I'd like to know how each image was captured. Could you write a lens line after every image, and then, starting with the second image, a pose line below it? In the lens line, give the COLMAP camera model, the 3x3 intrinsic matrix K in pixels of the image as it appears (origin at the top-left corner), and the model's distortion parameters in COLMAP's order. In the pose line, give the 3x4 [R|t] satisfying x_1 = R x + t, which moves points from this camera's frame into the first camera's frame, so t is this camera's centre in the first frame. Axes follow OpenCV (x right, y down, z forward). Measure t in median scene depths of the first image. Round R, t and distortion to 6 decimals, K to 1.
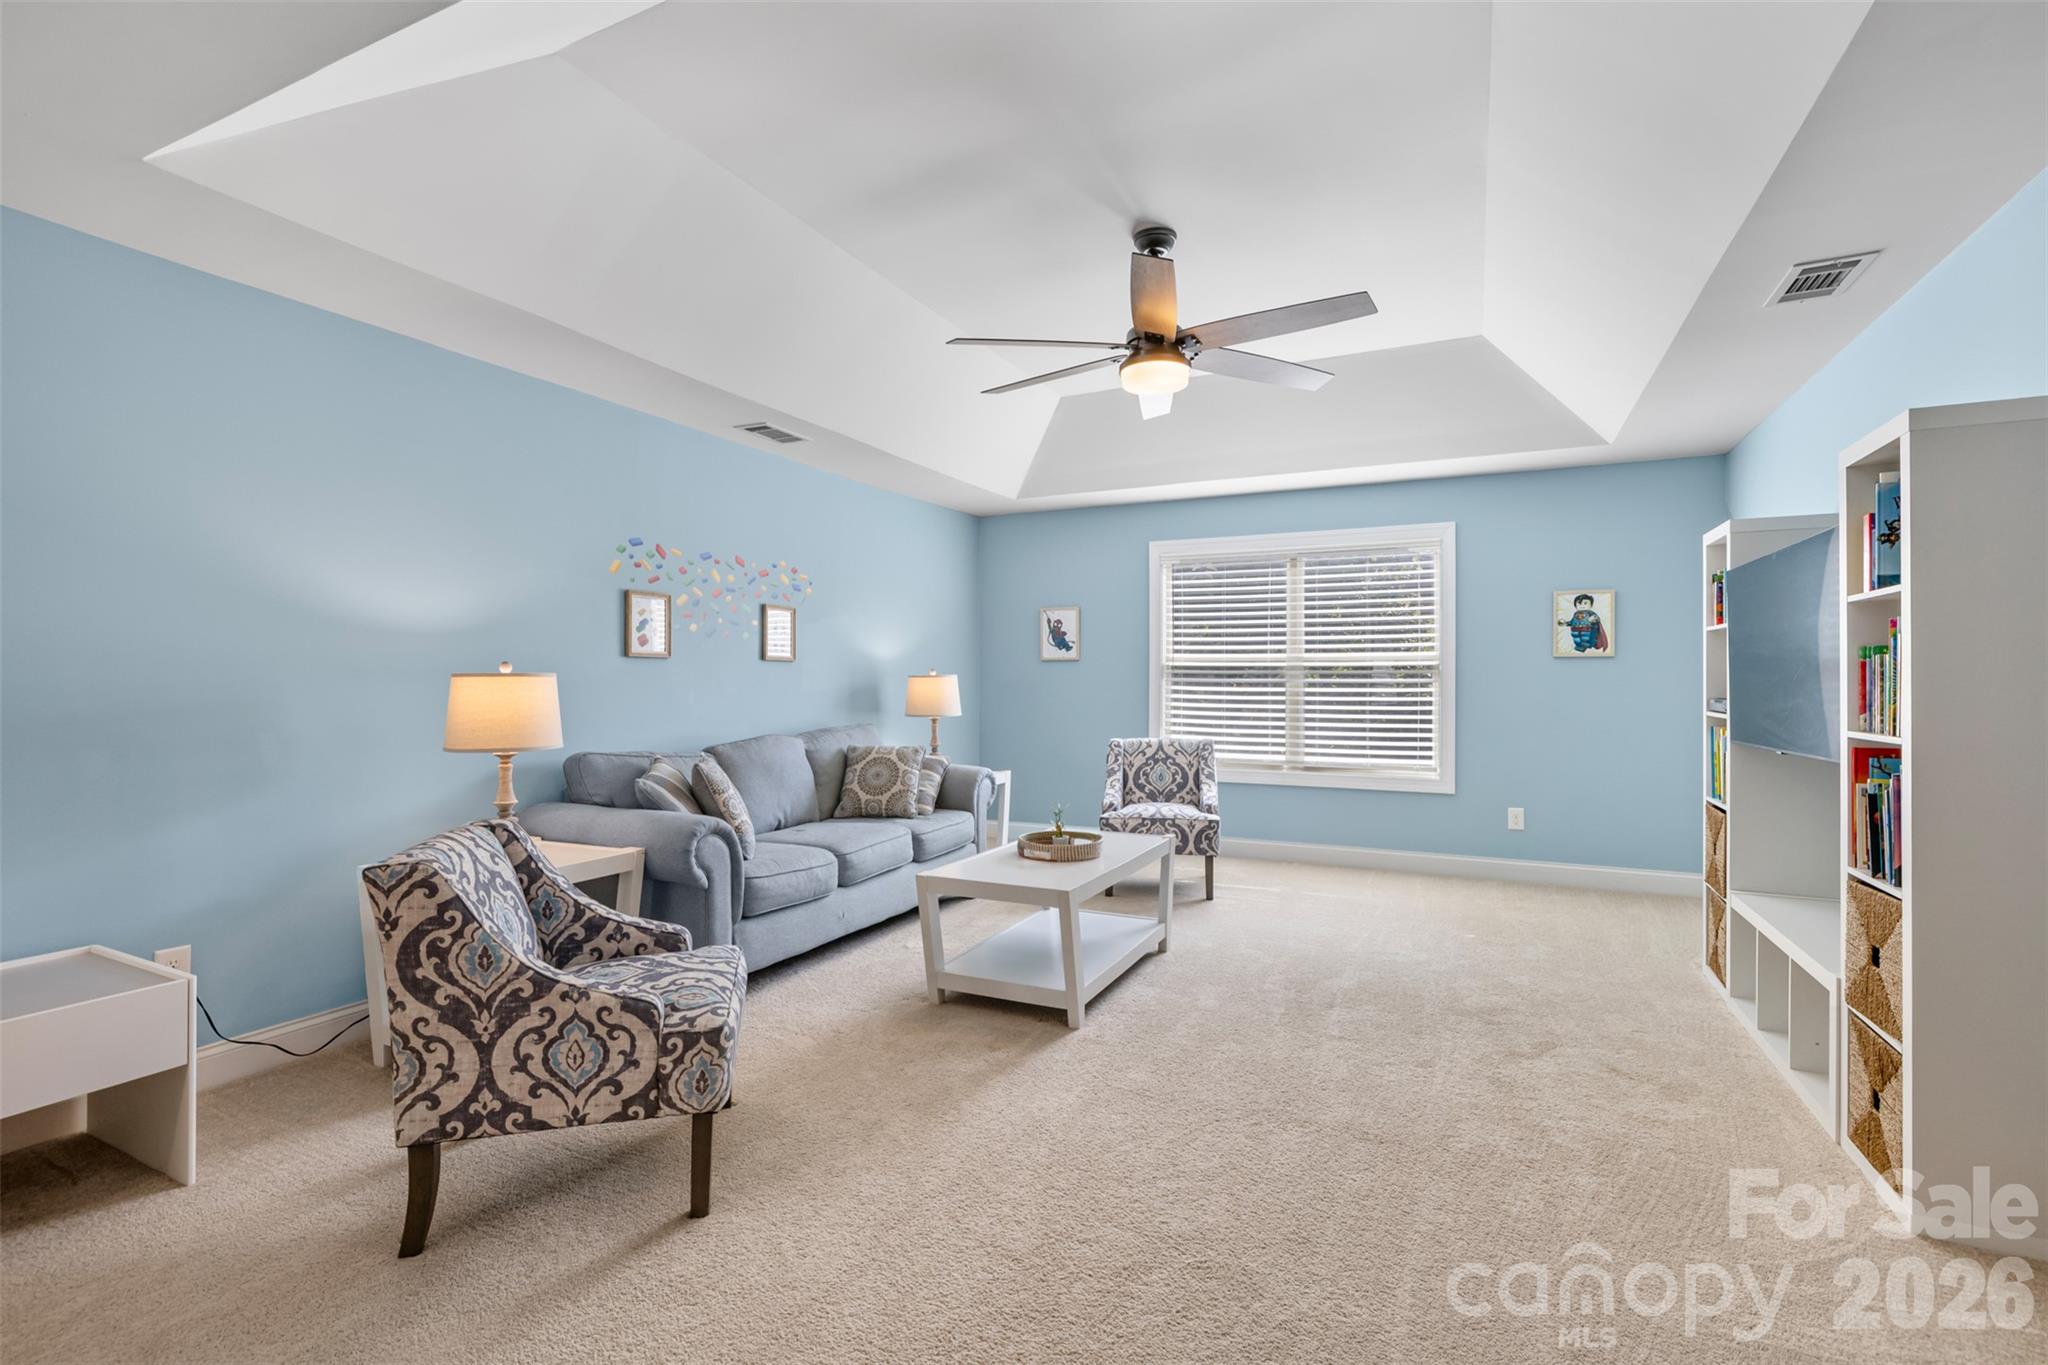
lens RADIAL K [[925.8, 0, 1019.0], [0, 925.8, 681.6], [0, 0, 1]] dist [-0.002809, 0.000217]
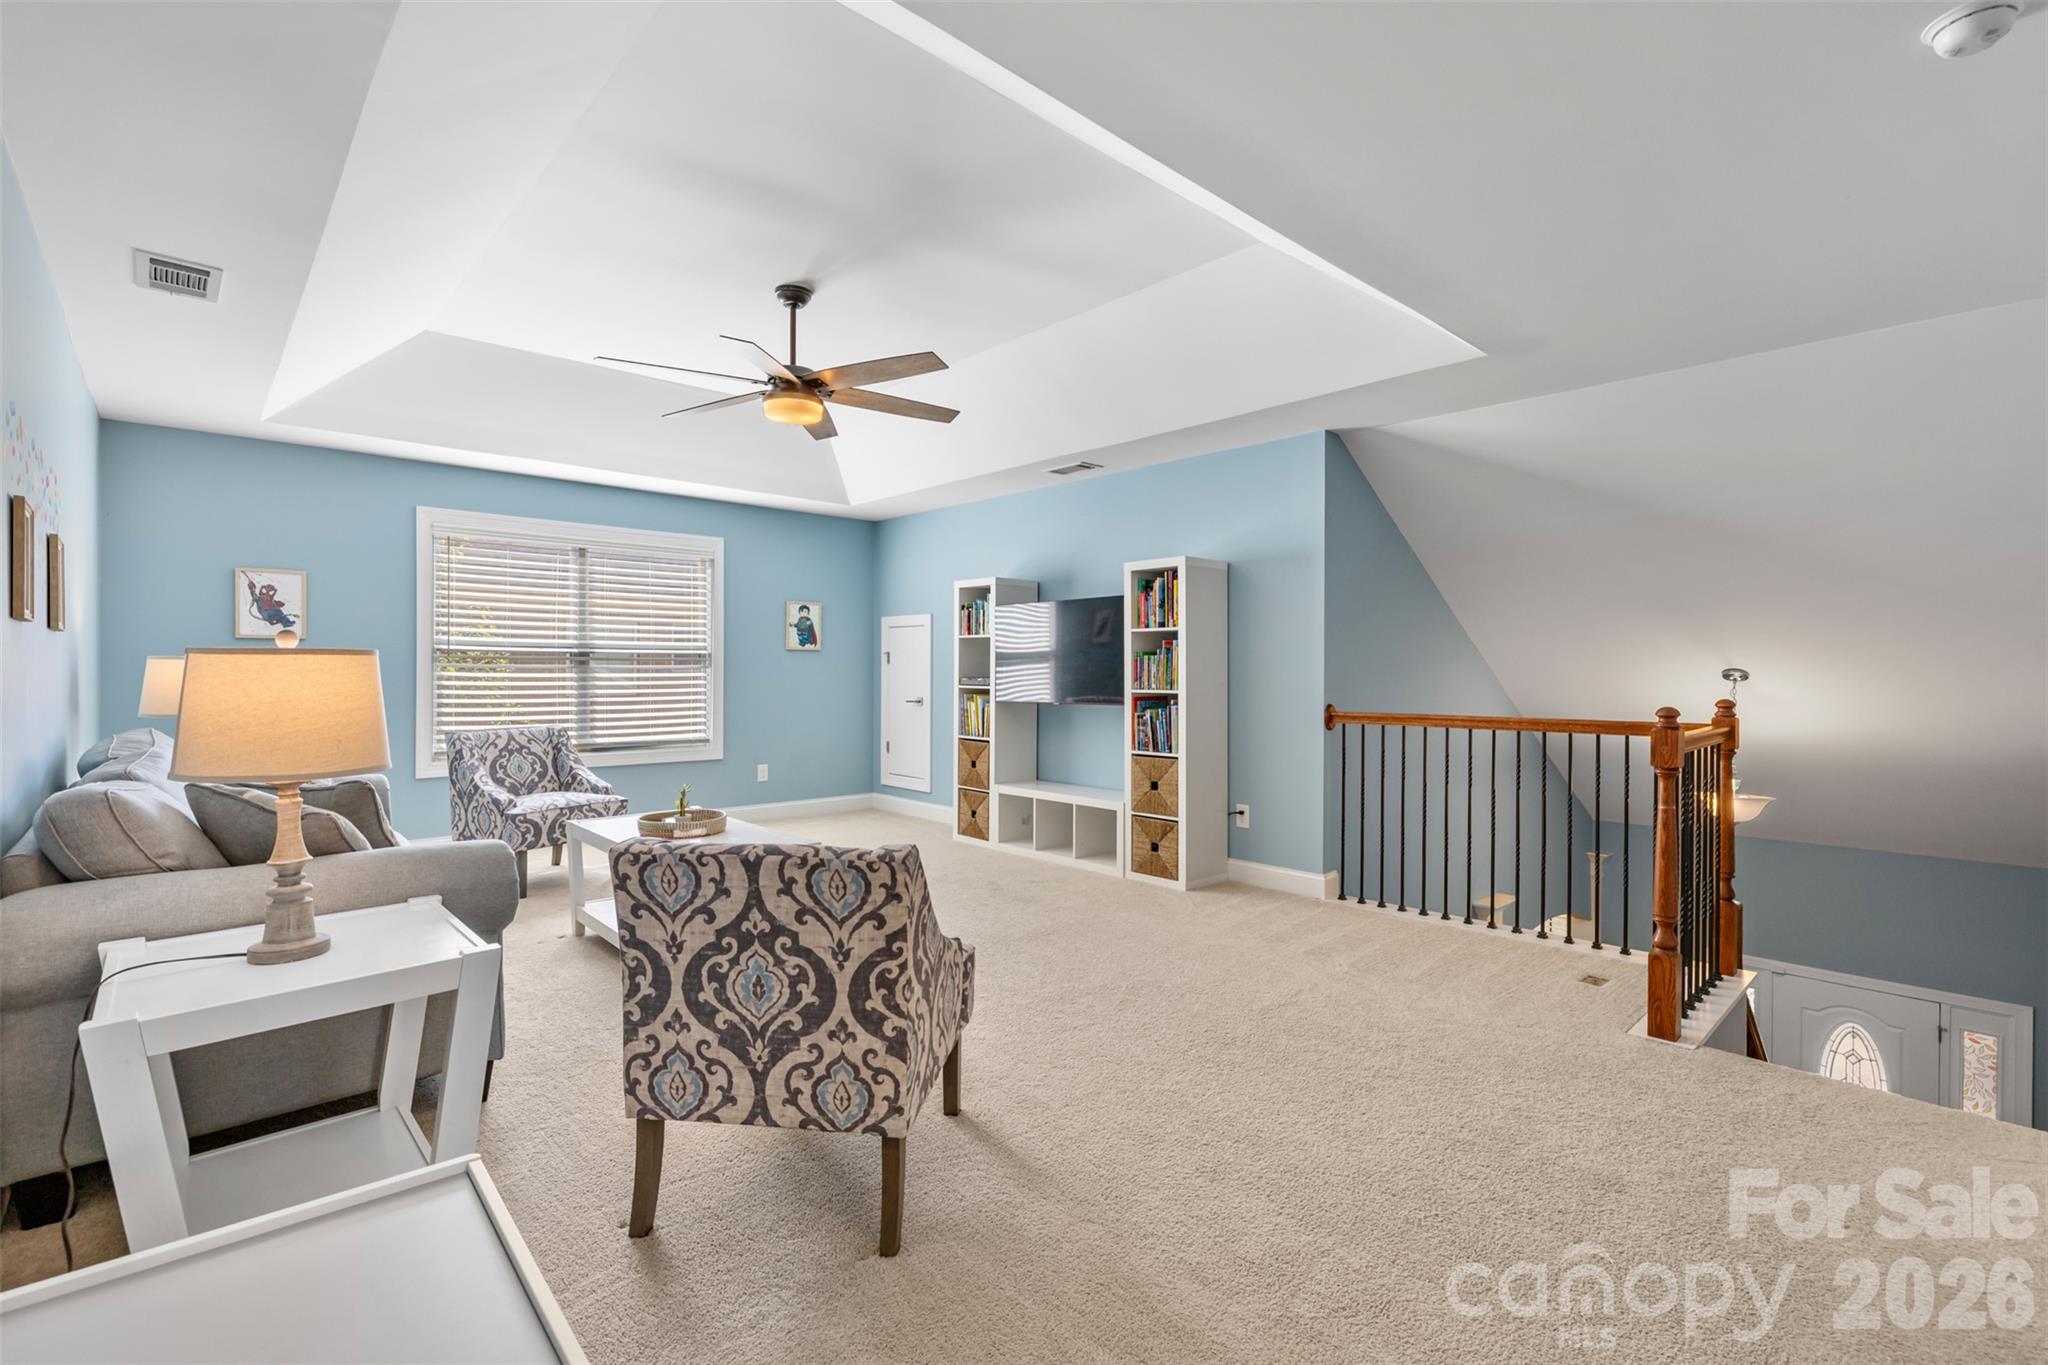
lens RADIAL K [[925.8, 0, 1020.6], [0, 925.8, 676.1], [0, 0, 1]] dist [-0.002809, 0.000217]
pose [[0.368059, -0.005444, 0.929786, -0.553292], [-0.000506, 0.999982, 0.006055, 0.003569], [-0.929802, -0.002699, 0.368049, 0.188820]]
